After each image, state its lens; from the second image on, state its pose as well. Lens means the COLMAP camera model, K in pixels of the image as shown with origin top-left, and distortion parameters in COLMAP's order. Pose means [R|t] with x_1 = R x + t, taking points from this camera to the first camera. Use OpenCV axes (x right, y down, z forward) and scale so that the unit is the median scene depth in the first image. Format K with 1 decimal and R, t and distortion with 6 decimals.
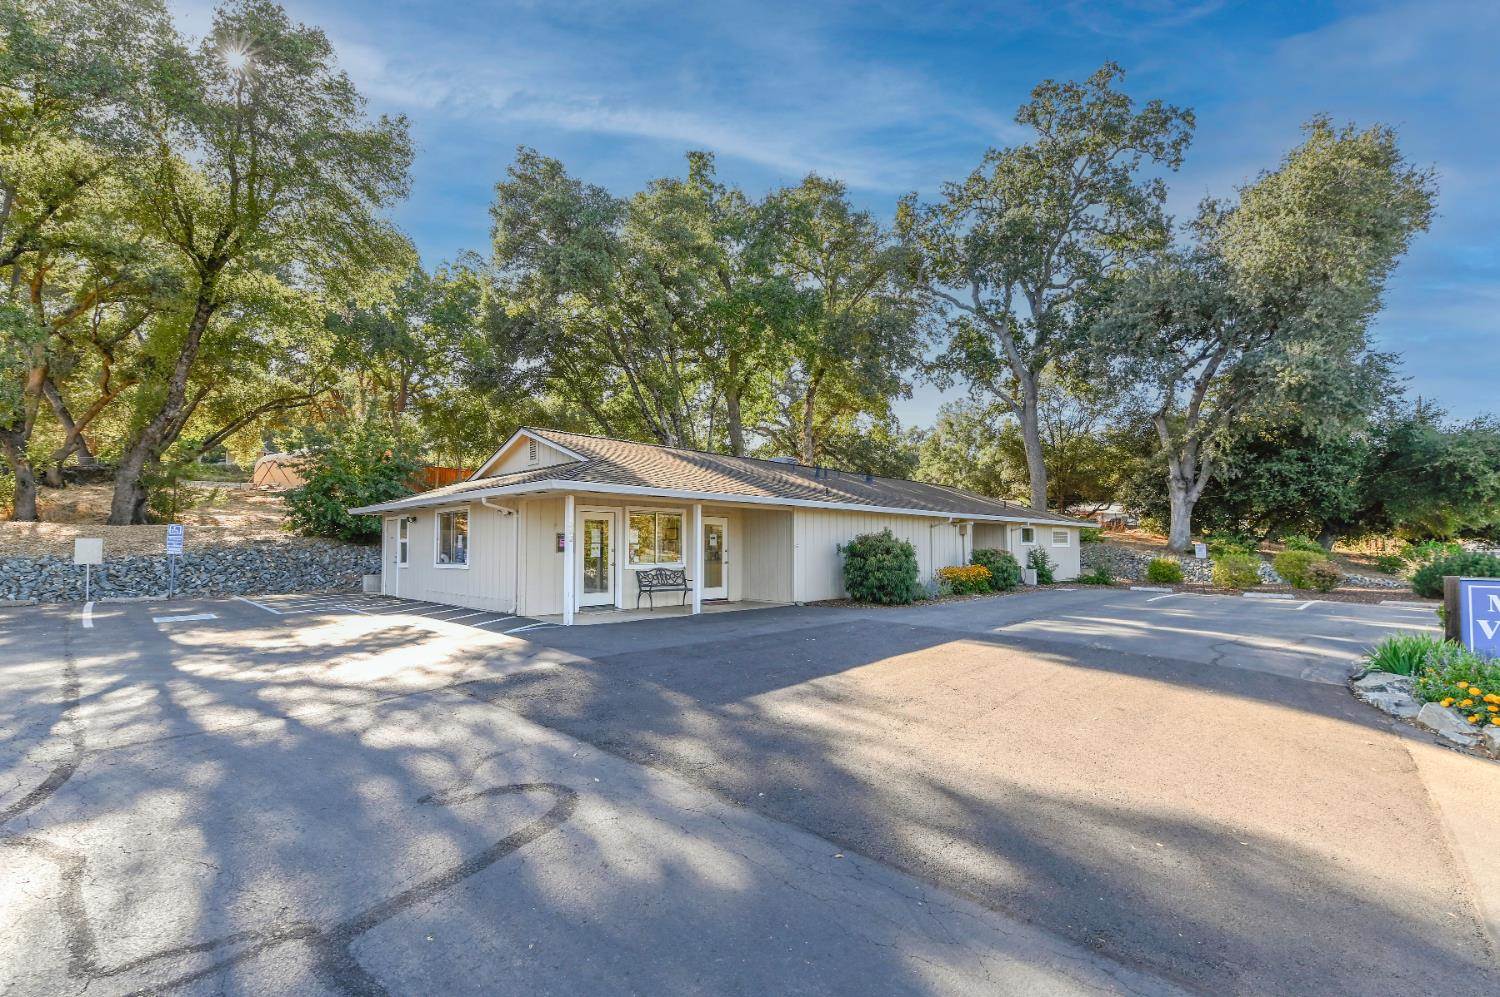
lens RADIAL K [[654.2, 0, 746.7], [0, 654.2, 515.7], [0, 0, 1]] dist [0.022564, -0.013319]
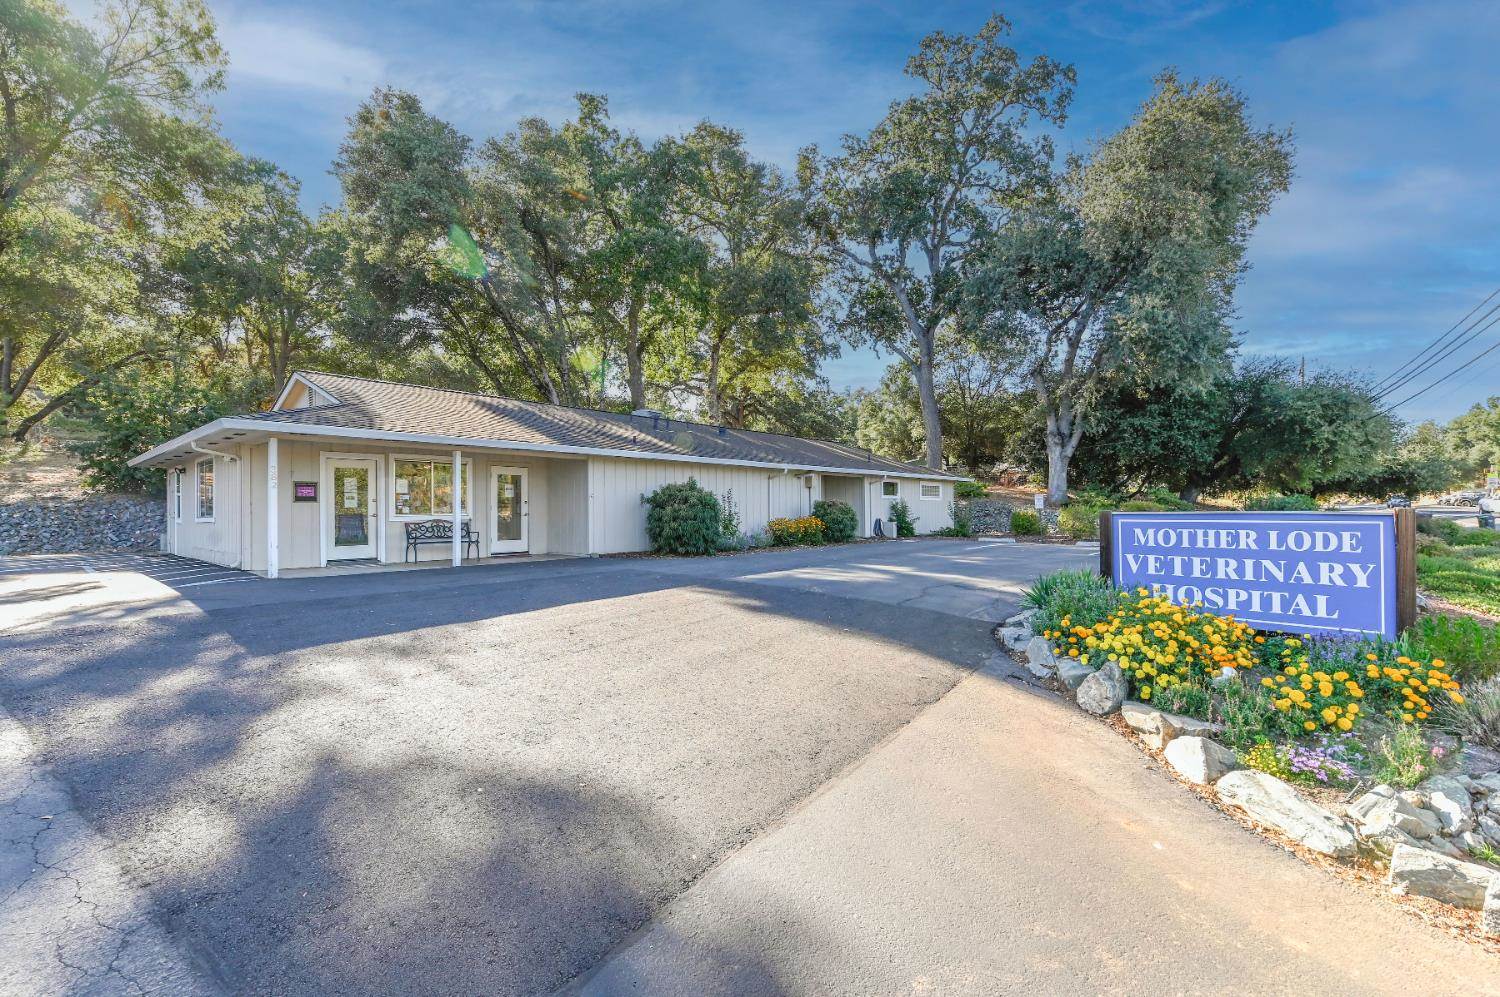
lens RADIAL K [[651.3, 0, 750.0], [0, 651.3, 498.5], [0, 0, 1]] dist [0.022424, -0.015088]
pose [[0.998059, -0.006840, 0.061897, 0.134028], [0.004917, 0.999502, 0.031170, 0.011338], [-0.062080, -0.030805, 0.997596, 0.015427]]
